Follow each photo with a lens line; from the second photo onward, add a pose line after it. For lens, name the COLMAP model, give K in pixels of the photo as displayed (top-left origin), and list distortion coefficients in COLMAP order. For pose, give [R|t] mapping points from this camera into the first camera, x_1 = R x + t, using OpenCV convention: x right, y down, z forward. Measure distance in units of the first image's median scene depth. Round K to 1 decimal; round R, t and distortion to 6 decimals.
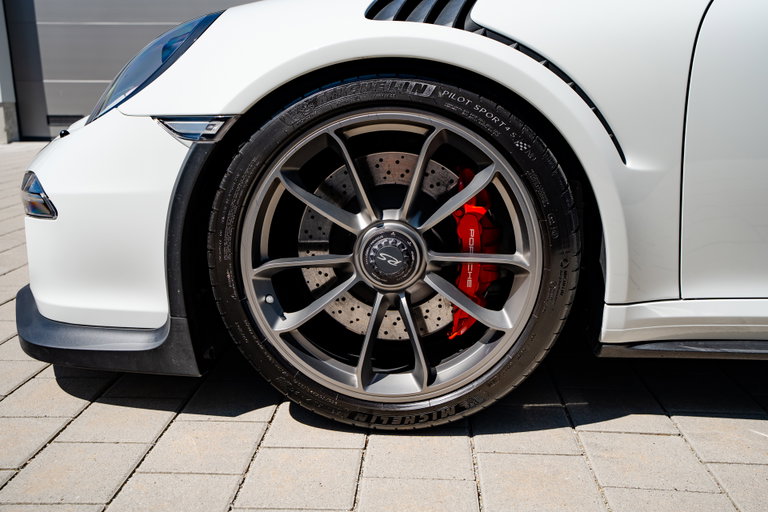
lens RADIAL K [[732.2, 0, 384.7], [0, 732.2, 260.6], [0, 0, 1]] dist [0.061407, 0.000000]
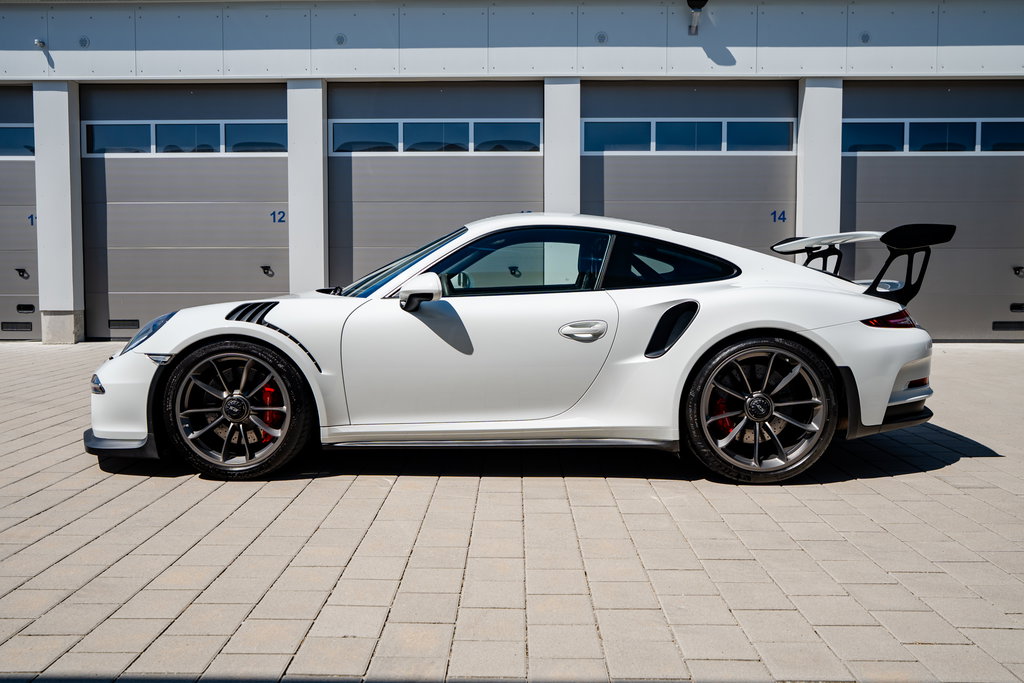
lens RADIAL K [[748.4, 0, 510.7], [0, 748.4, 336.3], [0, 0, 1]] dist [-0.024552, -0.001461]
pose [[0.997314, 0.005501, 0.073041, 0.768225], [0.006049, 0.987584, -0.156972, 0.159890], [-0.072997, 0.156992, 0.984898, -1.657768]]
